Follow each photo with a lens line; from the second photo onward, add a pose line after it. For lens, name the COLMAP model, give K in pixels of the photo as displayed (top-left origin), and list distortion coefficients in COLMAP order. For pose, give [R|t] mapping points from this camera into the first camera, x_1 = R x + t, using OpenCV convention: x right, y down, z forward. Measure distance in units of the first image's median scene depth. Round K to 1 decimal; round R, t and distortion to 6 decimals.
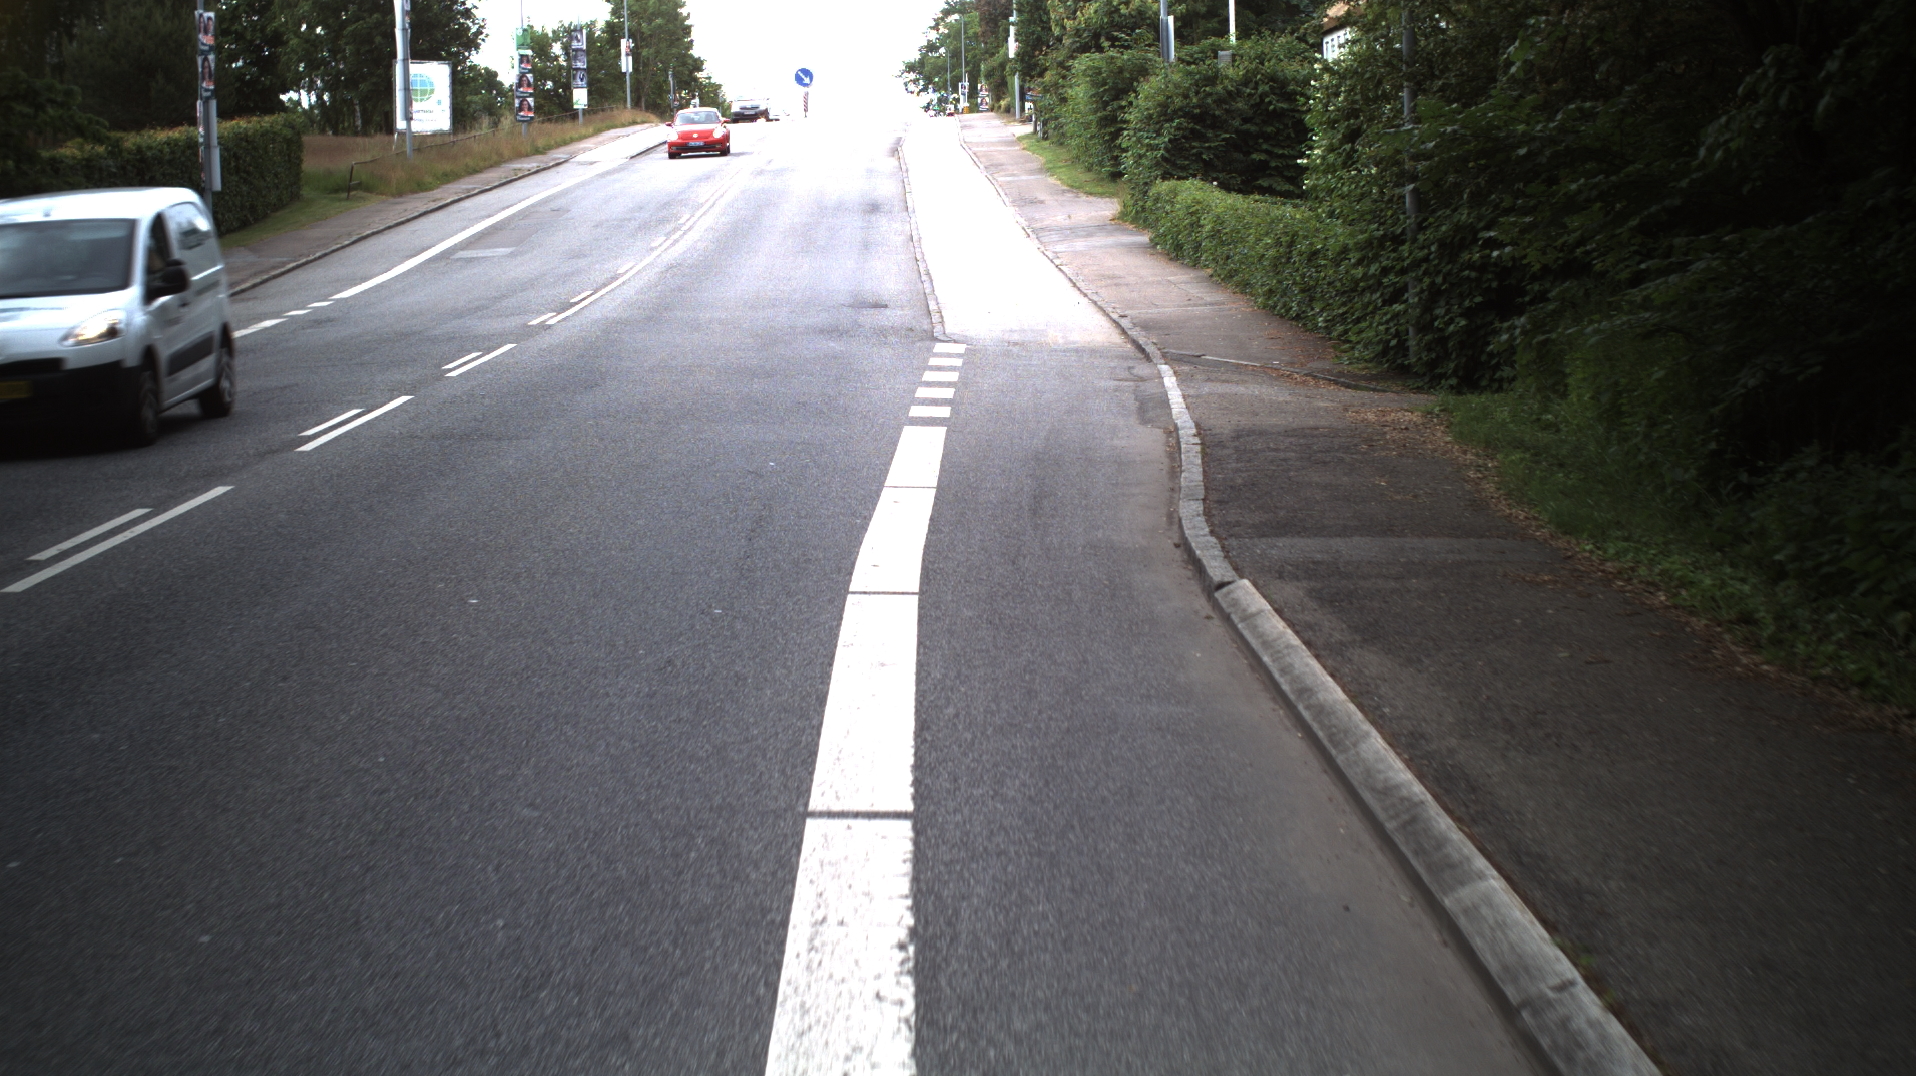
lens RADIAL K [[3328.6, 0, 958.0], [0, 3328.6, 538.0], [0, 0, 1]] dist [-0.281814, 0.381096]
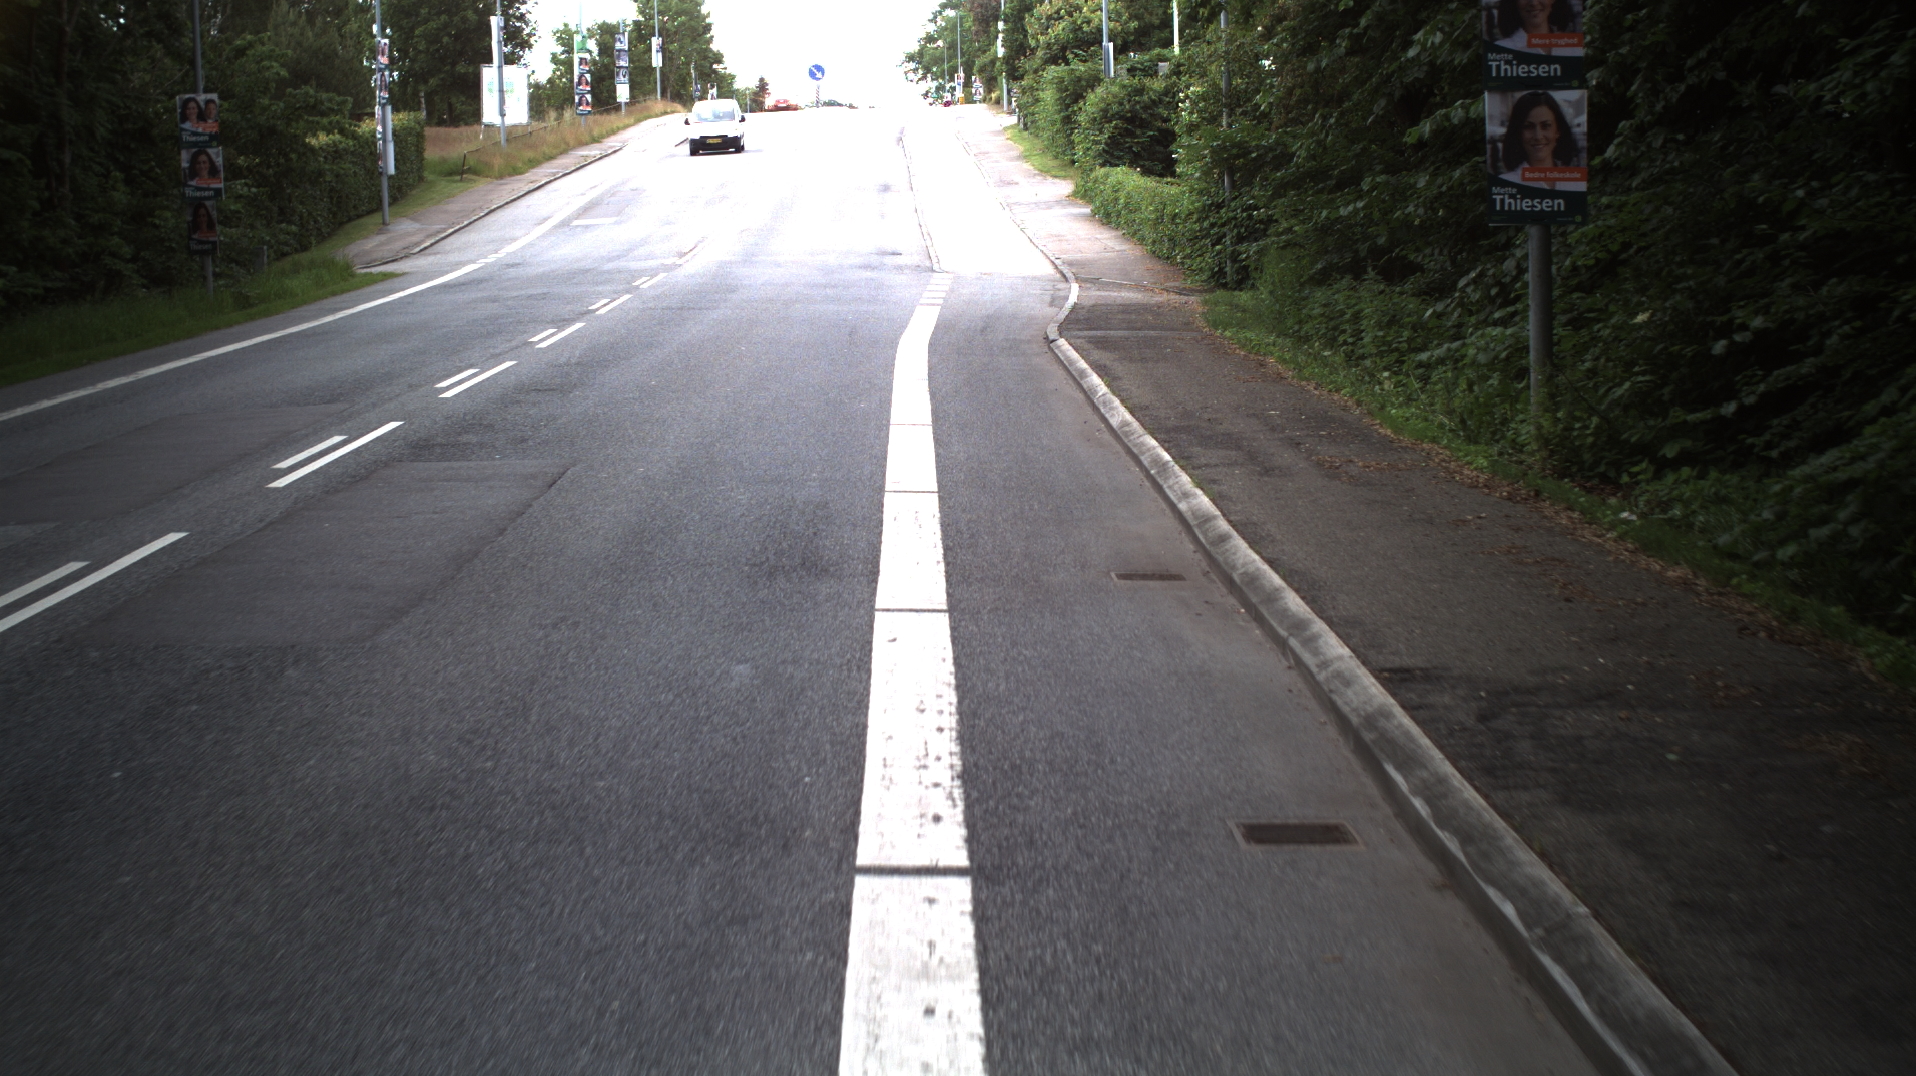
lens RADIAL K [[3328.6, 0, 958.0], [0, 3328.6, 538.0], [0, 0, 1]] dist [-0.281814, 0.381096]
pose [[1.000000, -0.000480, 0.000575, 0.002007], [0.000477, 0.999984, 0.005622, 0.033665], [-0.000577, -0.005622, 0.999984, -0.332170]]
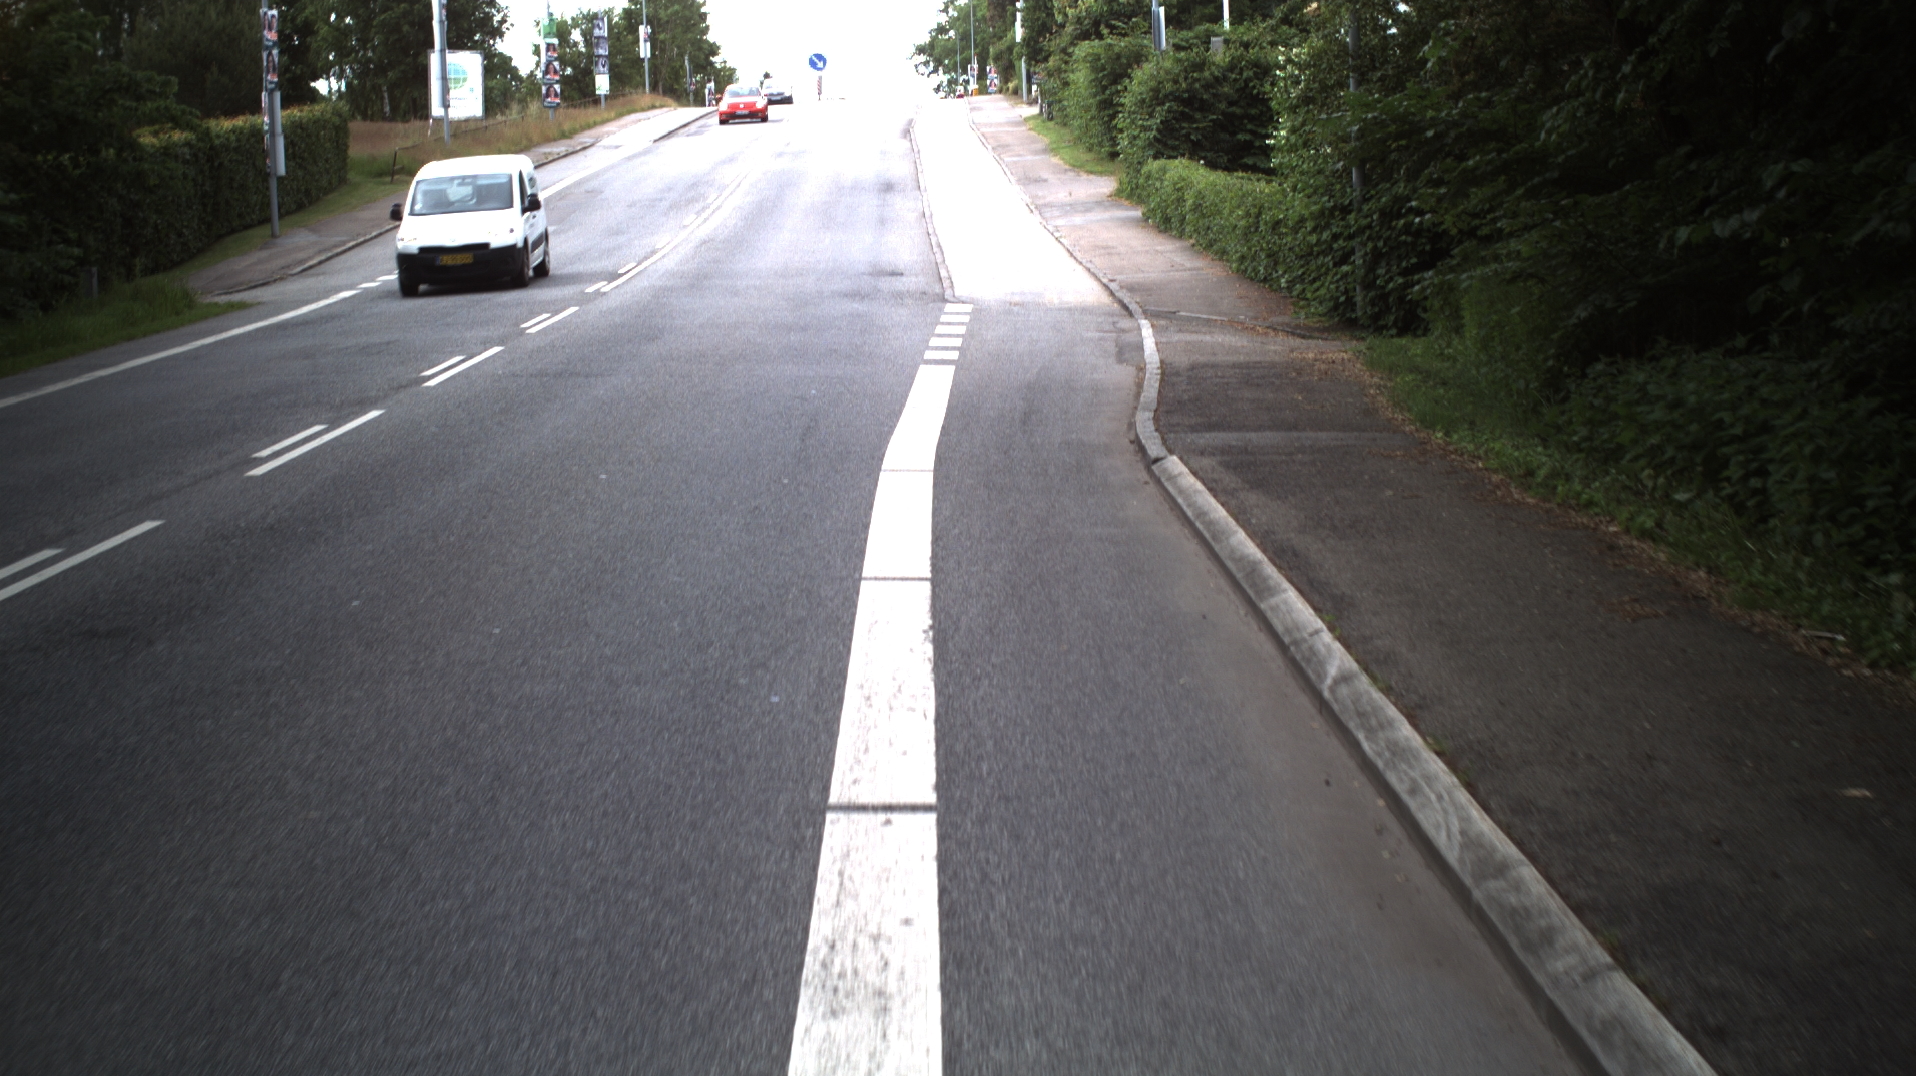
lens RADIAL K [[3328.6, 0, 958.0], [0, 3328.6, 538.0], [0, 0, 1]] dist [-0.281814, 0.381096]
pose [[0.999966, -0.007220, -0.004084, 0.000814], [0.007244, 0.999956, 0.005988, 0.008759], [0.004041, -0.006018, 0.999974, -0.082971]]
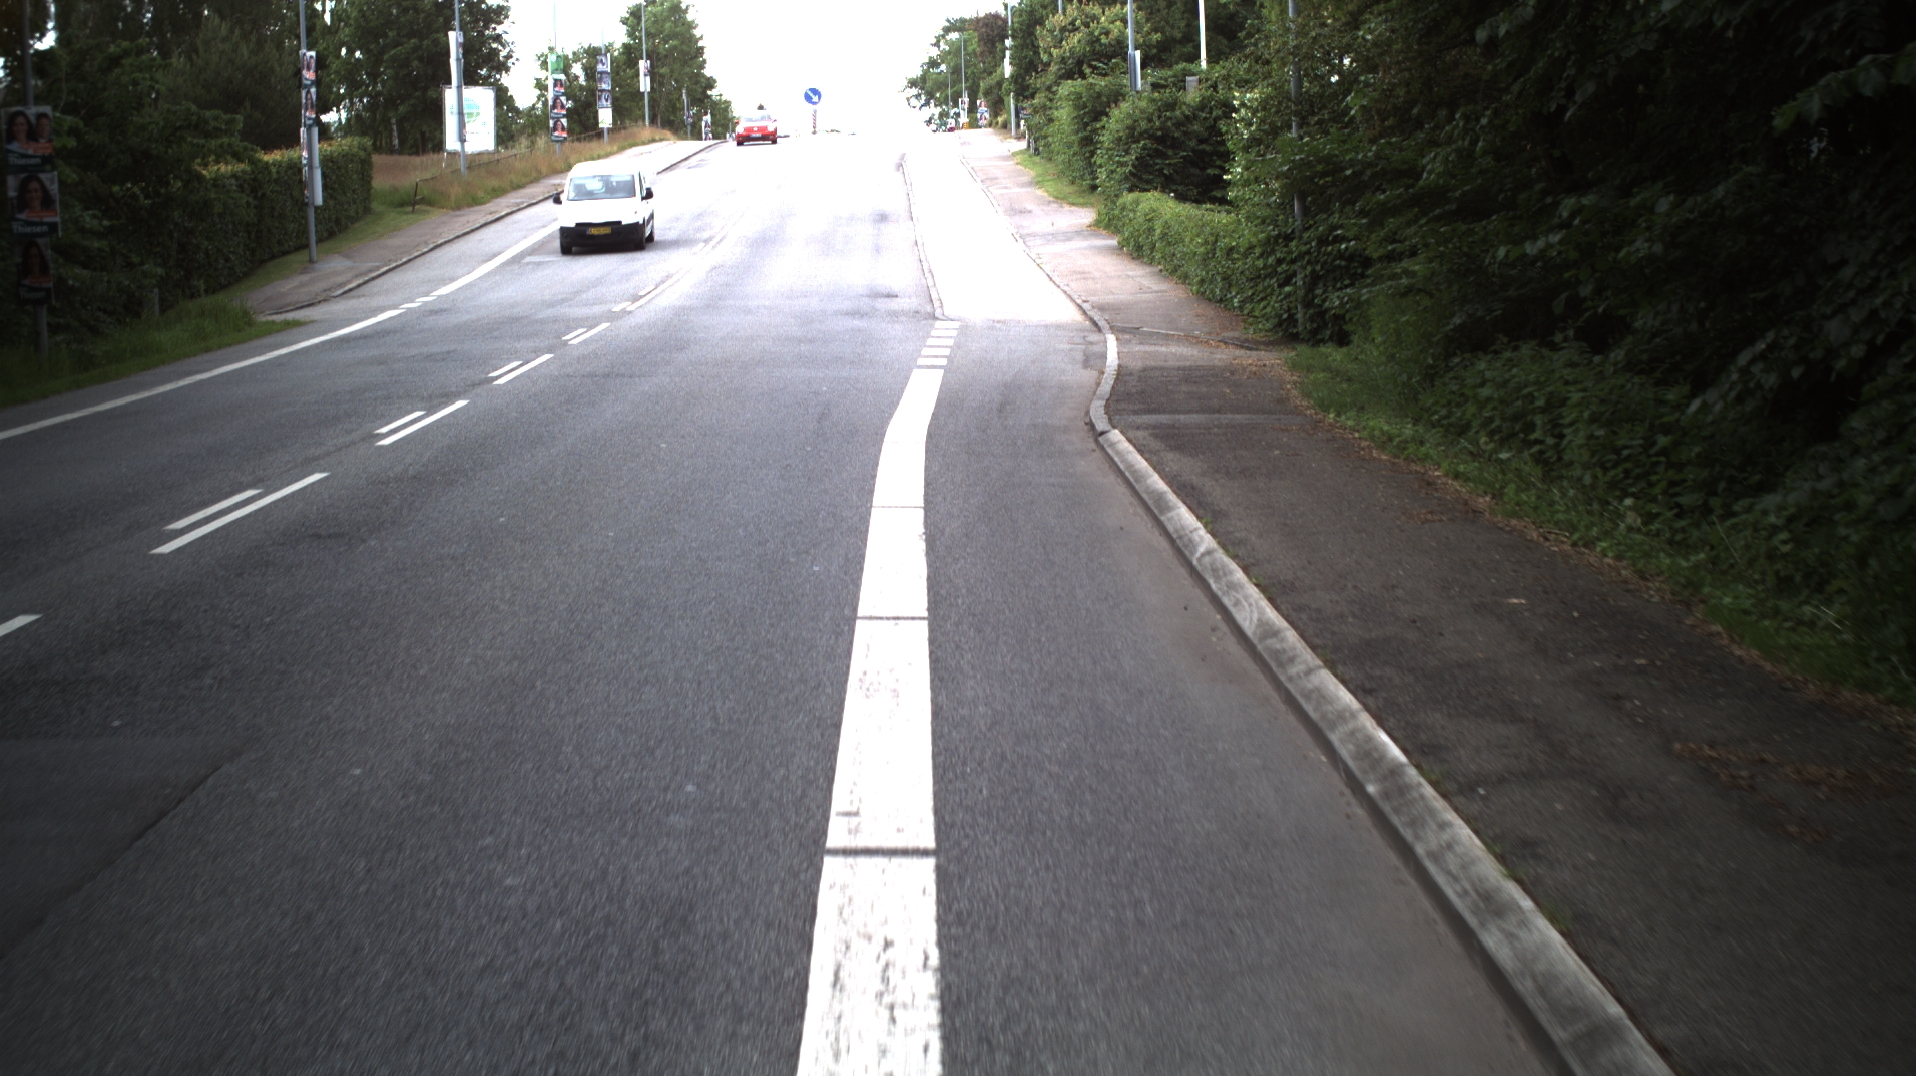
lens RADIAL K [[3328.6, 0, 958.0], [0, 3328.6, 538.0], [0, 0, 1]] dist [-0.281814, 0.381096]
pose [[0.999984, -0.005551, -0.001234, 0.001570], [0.005547, 0.999979, -0.003309, 0.017251], [0.001253, 0.003302, 0.999994, -0.166248]]
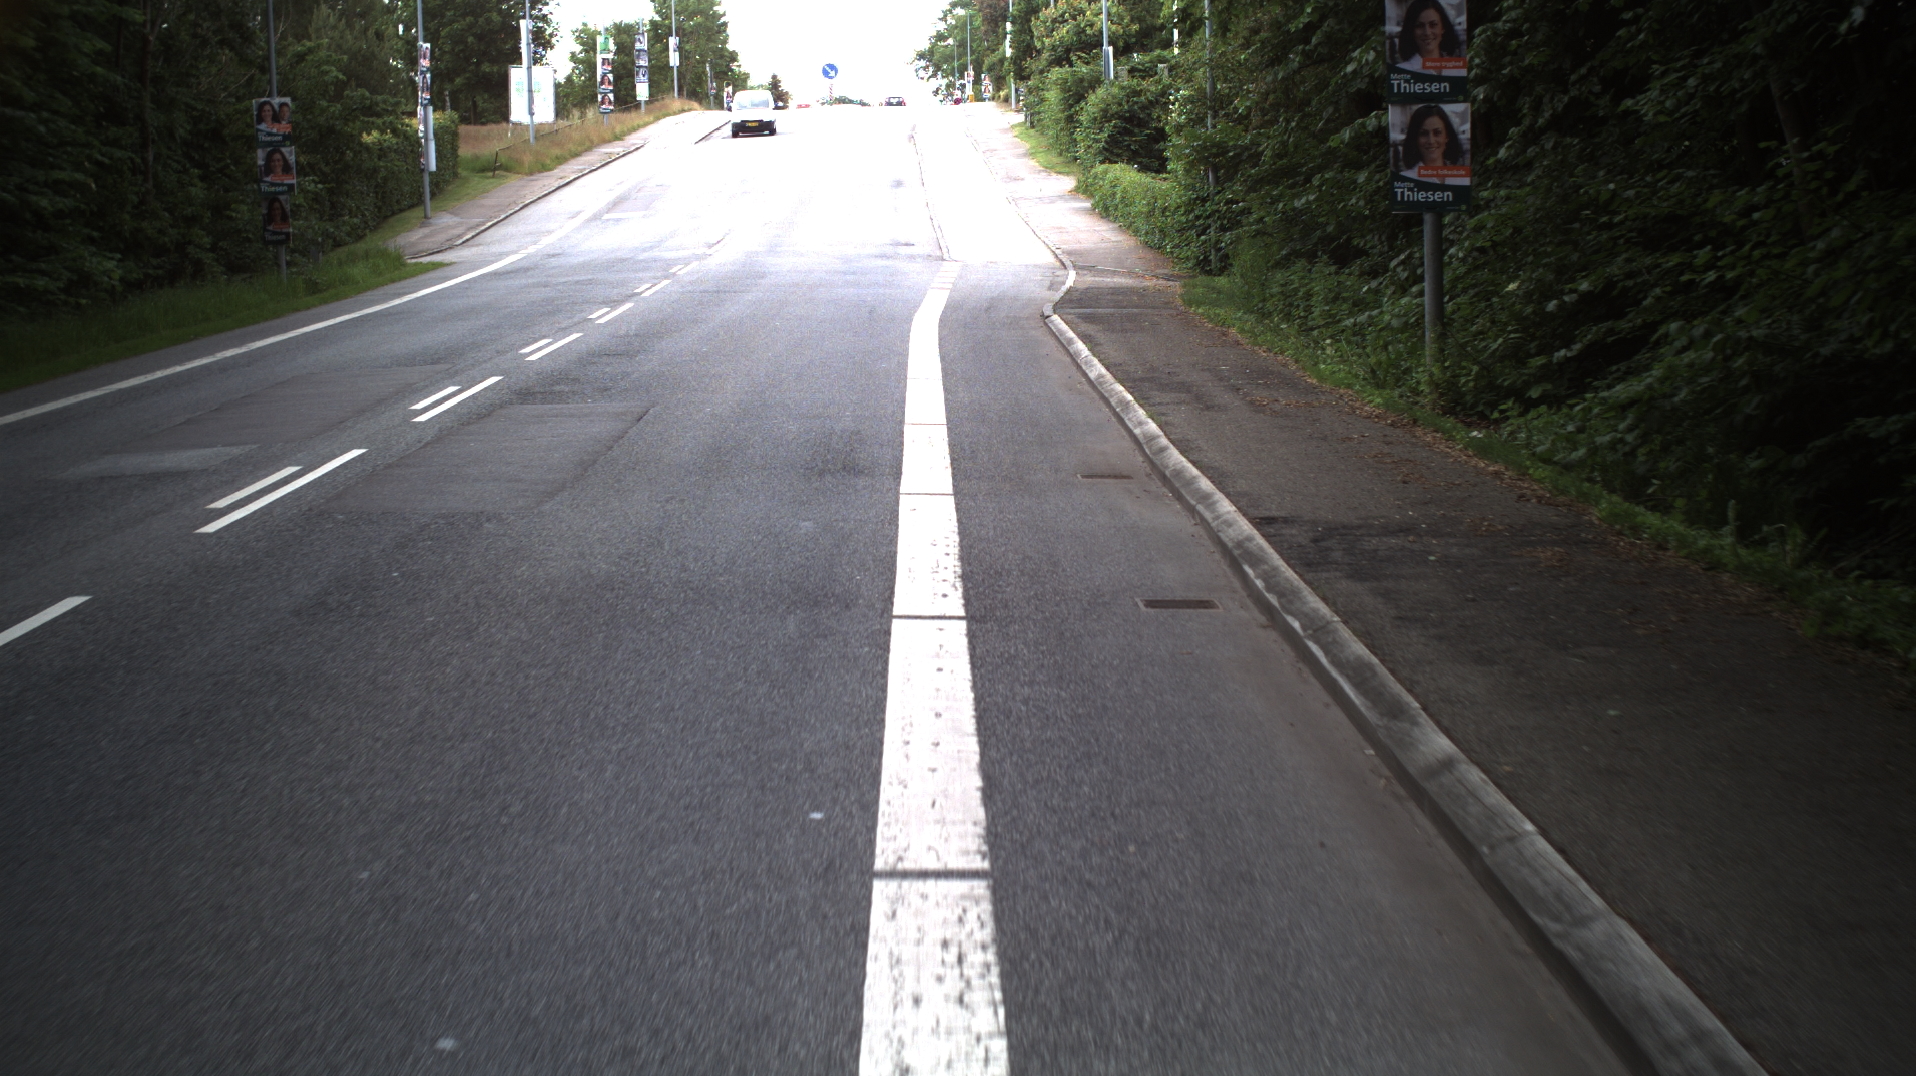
lens RADIAL K [[3328.6, 0, 958.0], [0, 3328.6, 538.0], [0, 0, 1]] dist [-0.281814, 0.381096]
pose [[0.999996, -0.000789, -0.002596, 0.002671], [0.000807, 0.999976, 0.006891, 0.041993], [0.002591, -0.006893, 0.999973, -0.414980]]
